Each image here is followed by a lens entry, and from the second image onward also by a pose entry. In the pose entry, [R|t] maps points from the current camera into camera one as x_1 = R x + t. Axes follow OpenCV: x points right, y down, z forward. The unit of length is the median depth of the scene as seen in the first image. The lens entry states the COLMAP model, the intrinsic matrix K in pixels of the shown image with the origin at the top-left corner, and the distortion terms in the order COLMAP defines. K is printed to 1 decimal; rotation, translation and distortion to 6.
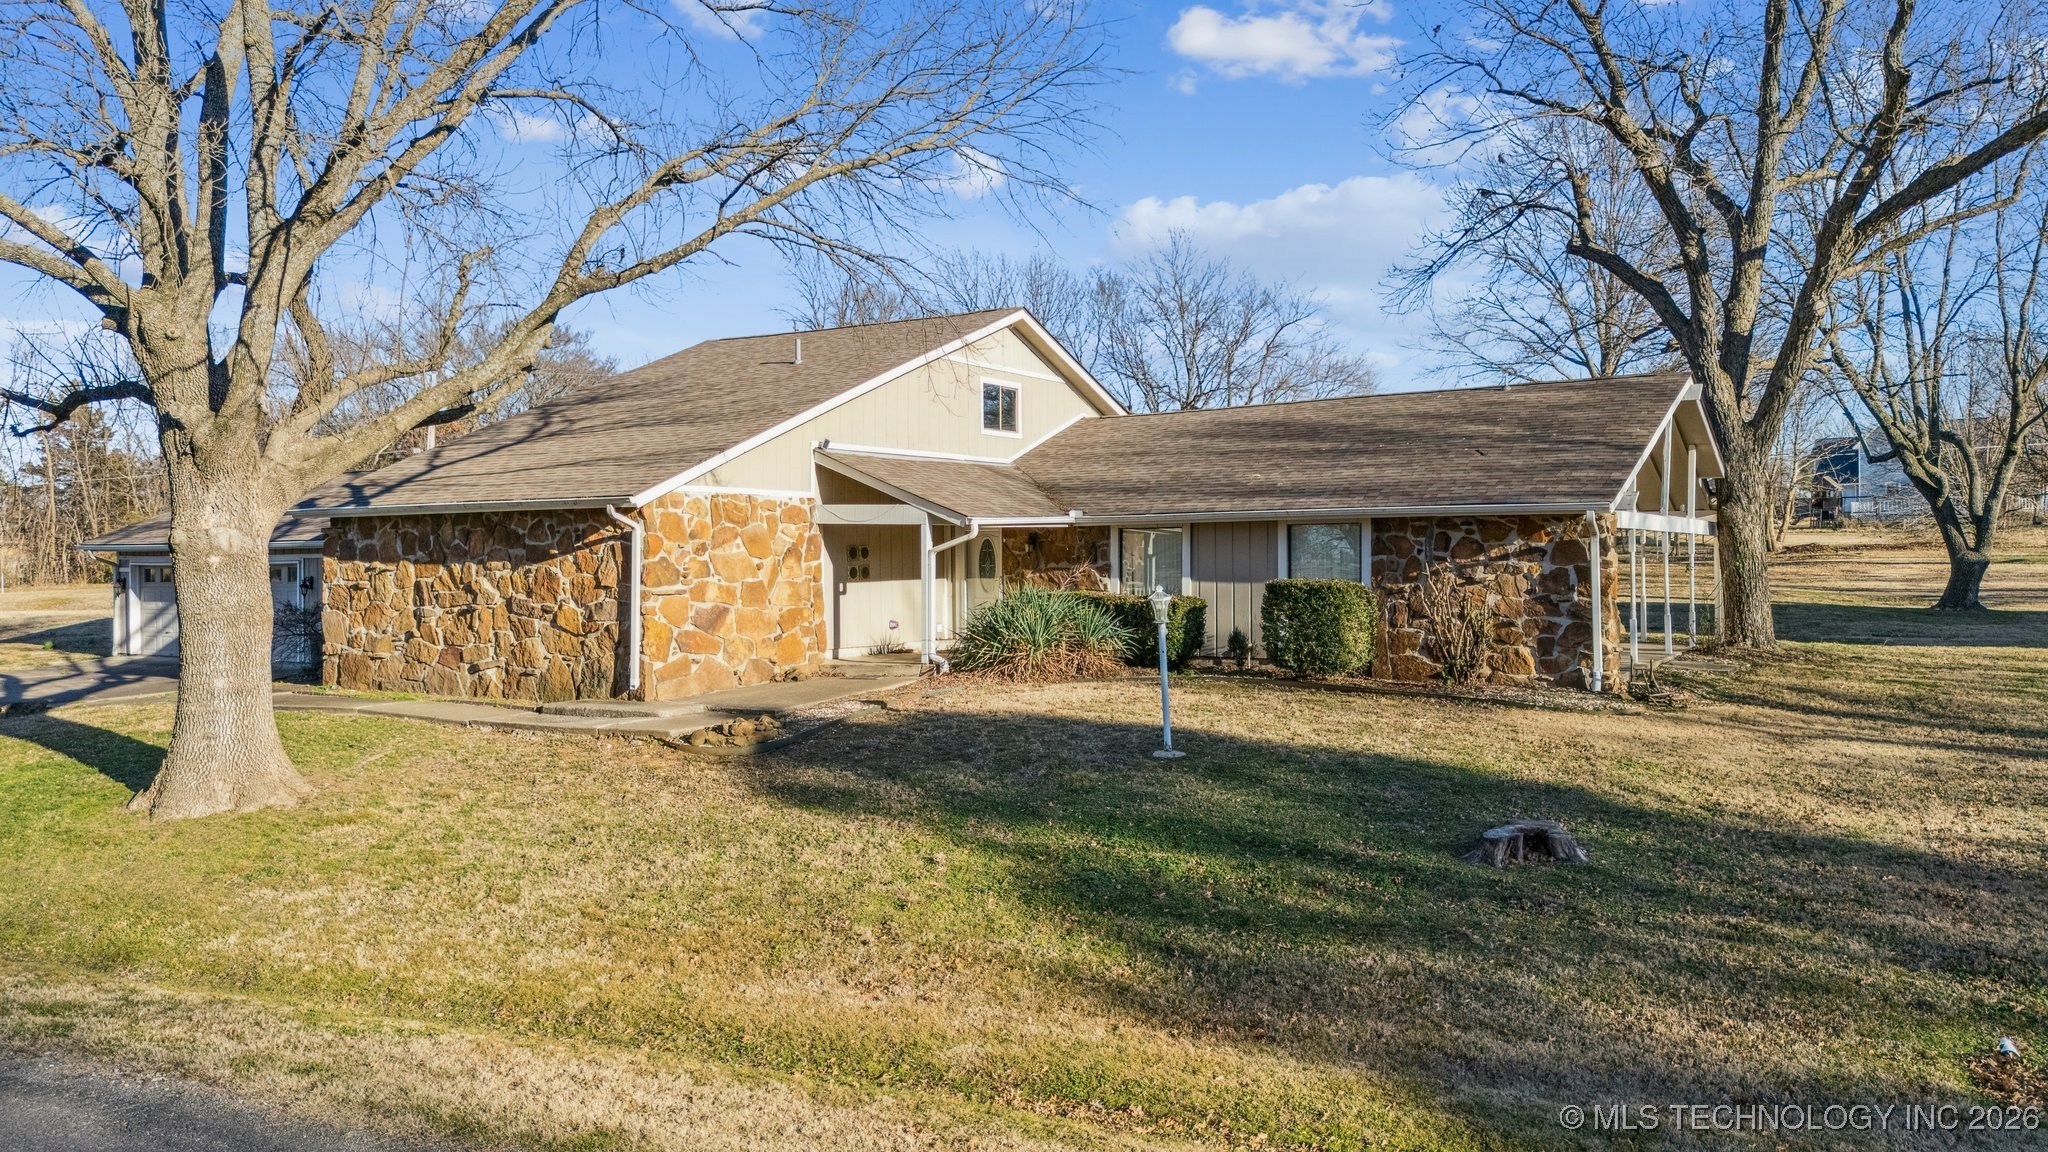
lens RADIAL K [[1522.1, 0, 1028.4], [0, 1522.1, 599.9], [0, 0, 1]] dist [0.070752, -0.053650]
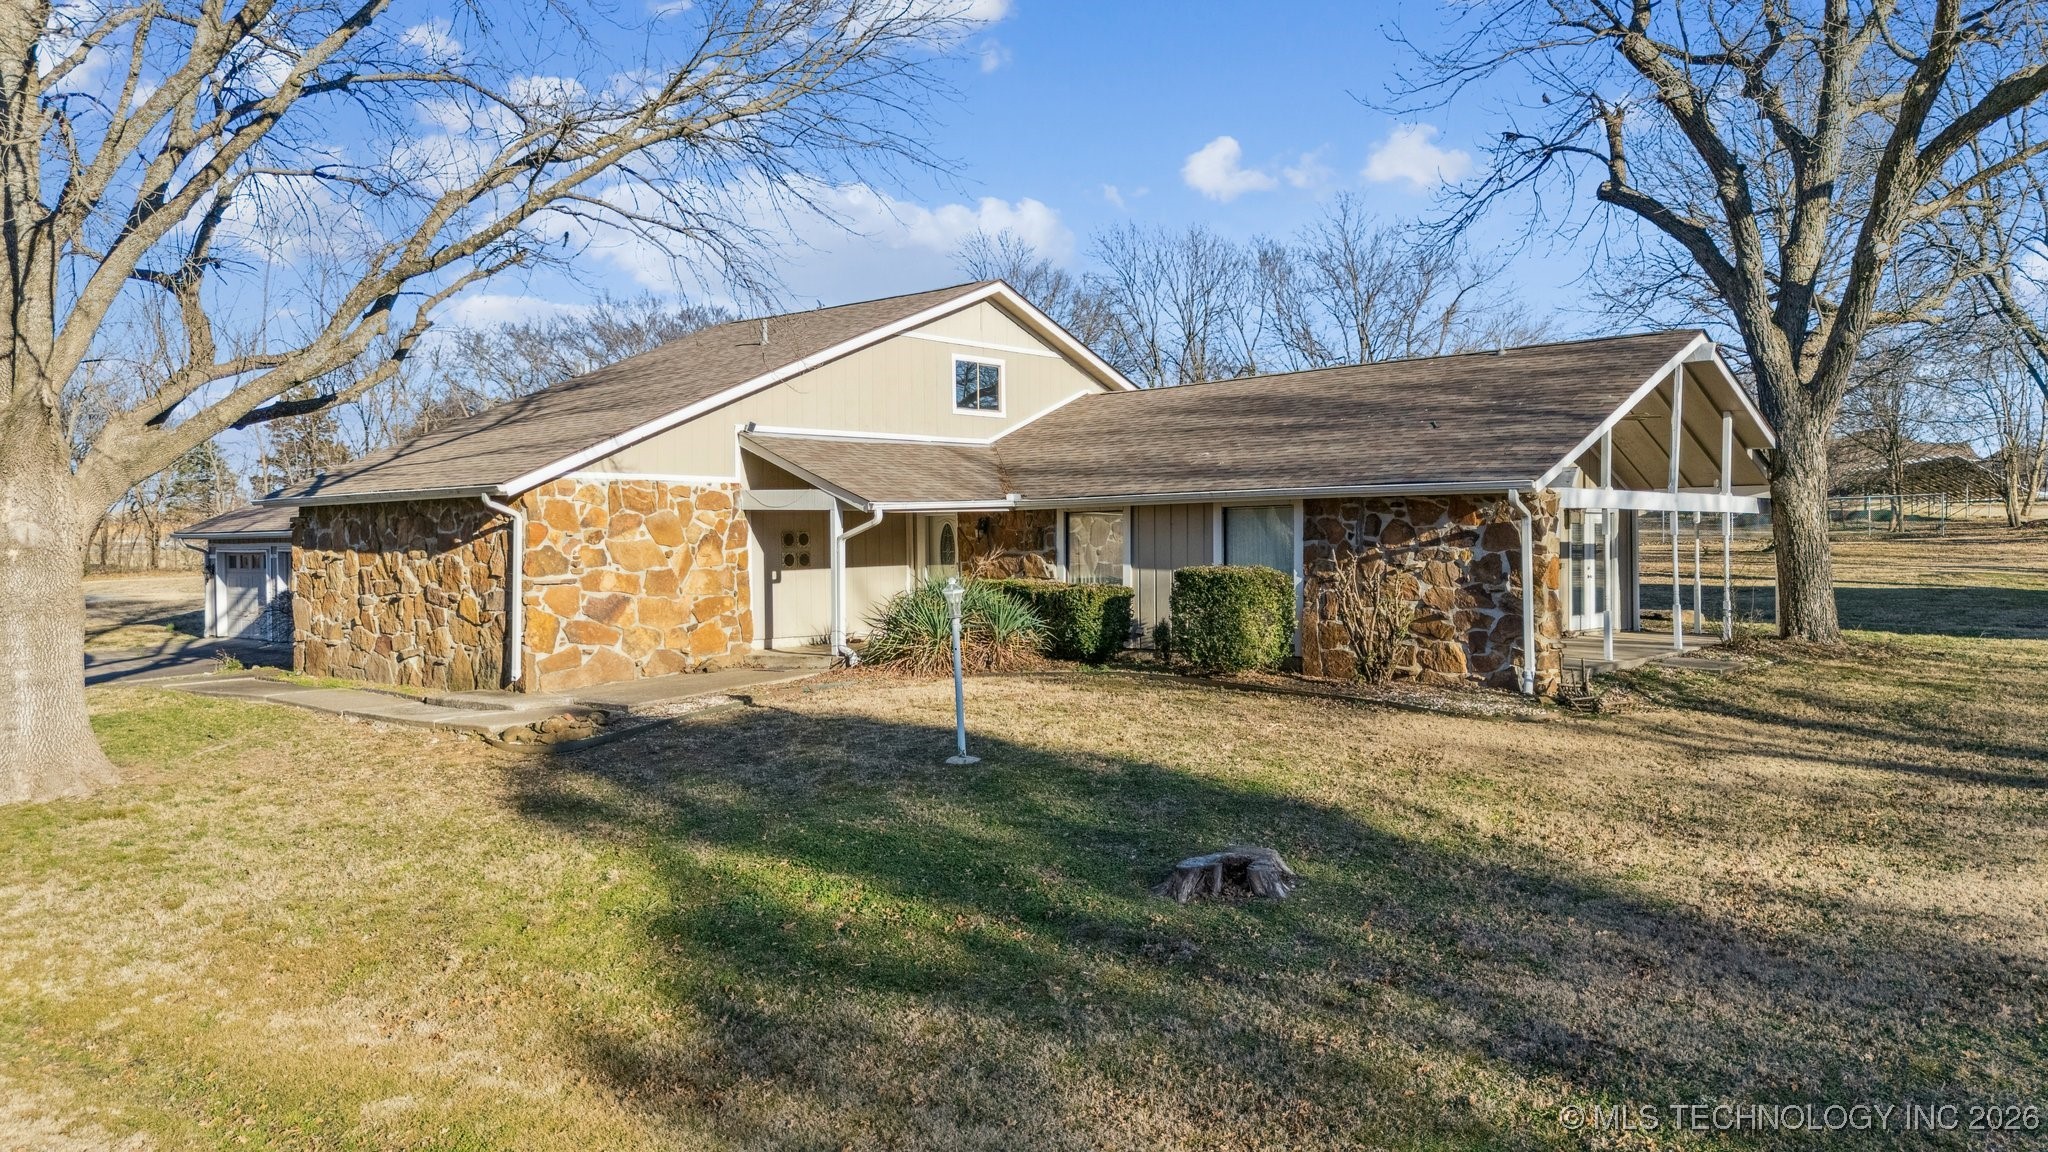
lens RADIAL K [[1522.1, 0, 1028.4], [0, 1522.1, 599.9], [0, 0, 1]] dist [0.070752, -0.053650]
pose [[0.987189, 0.001320, -0.159552, 0.205910], [0.000866, 0.999907, 0.013633, -0.006073], [0.159555, -0.013597, 0.987095, 0.072823]]
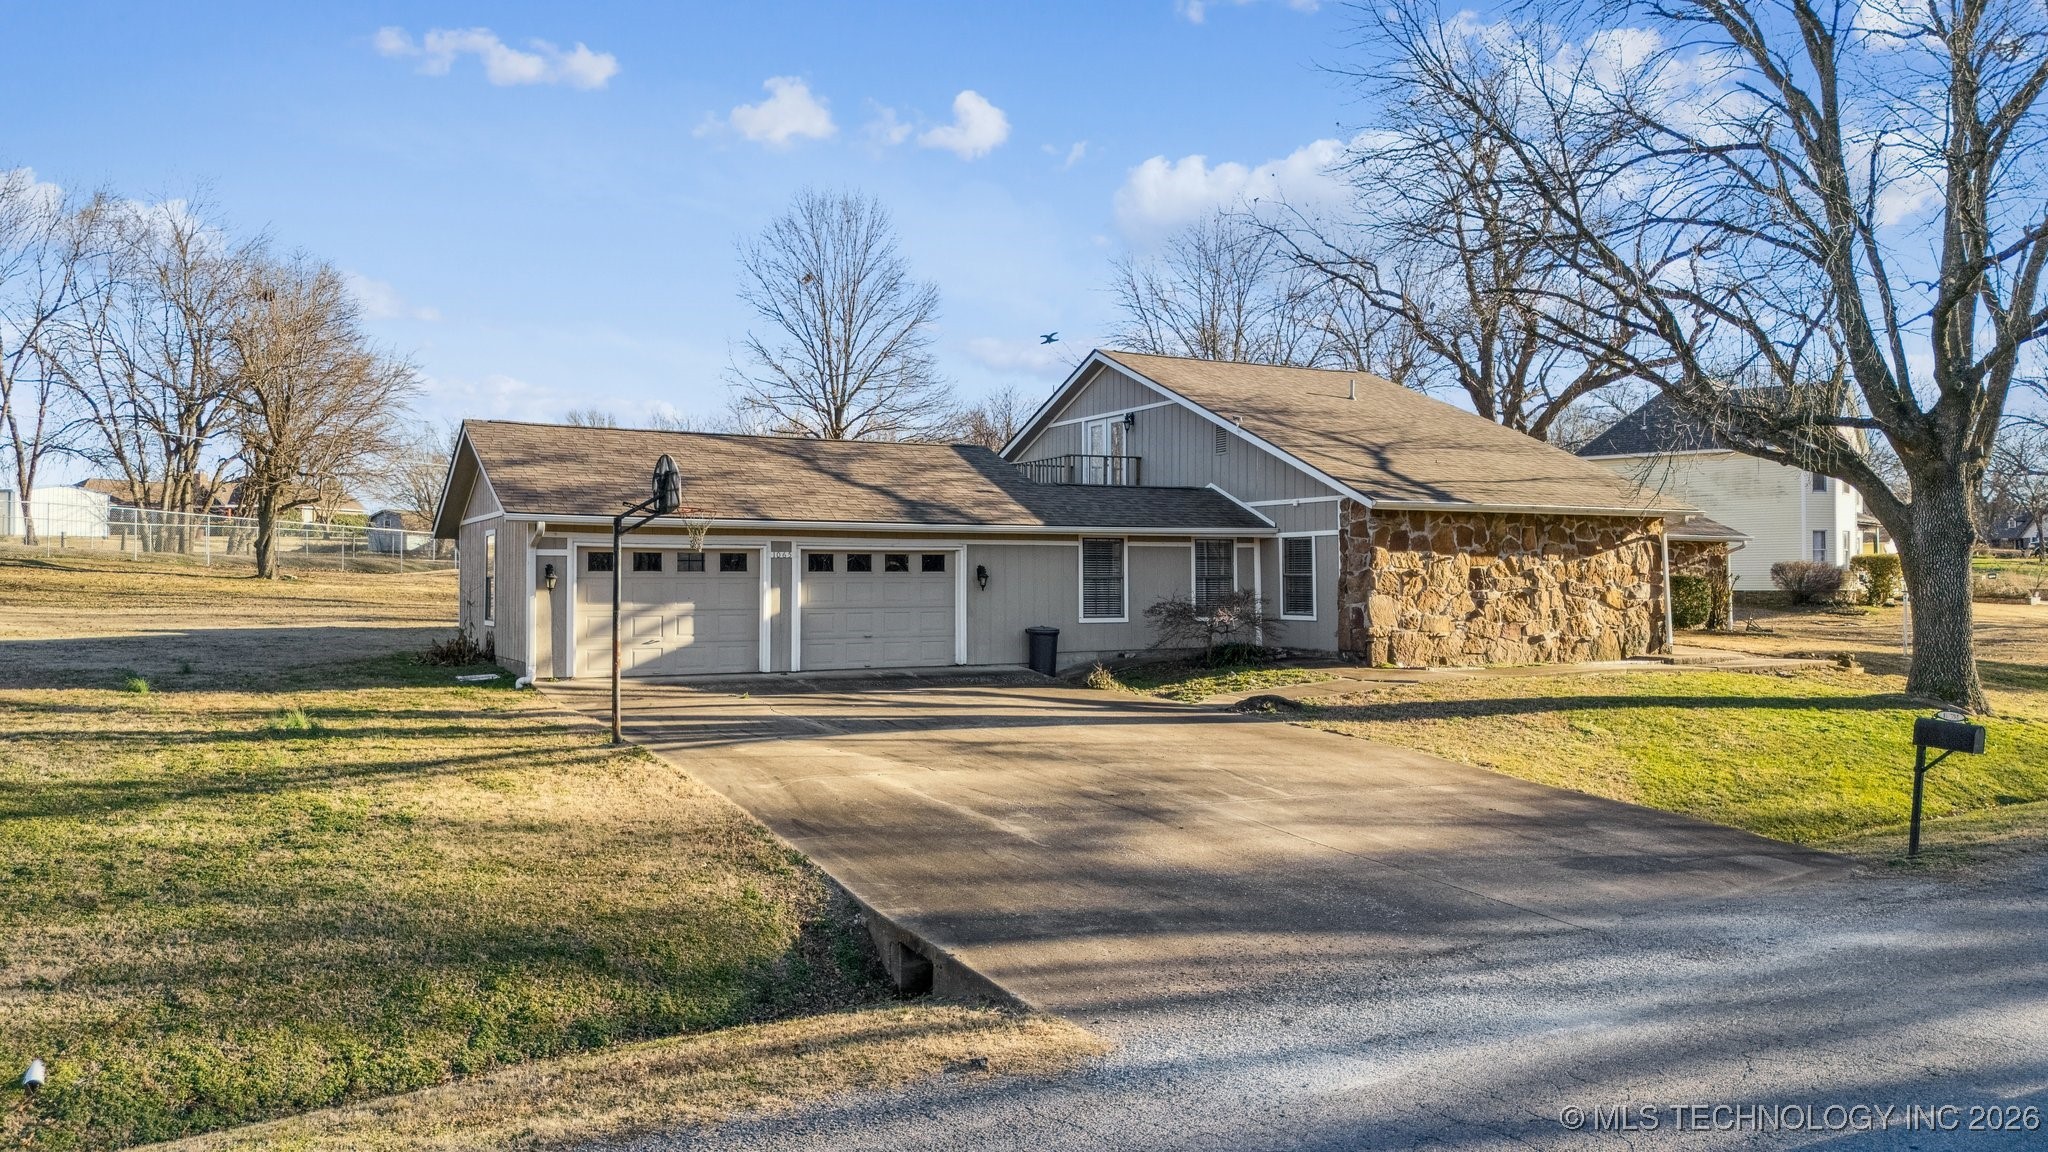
lens RADIAL K [[1522.1, 0, 1028.4], [0, 1522.1, 599.9], [0, 0, 1]] dist [0.070752, -0.053650]
pose [[0.464095, -0.004934, 0.885772, -1.651806], [0.015900, 0.999870, -0.002761, 0.009494], [-0.885643, 0.015366, 0.464113, 0.789383]]
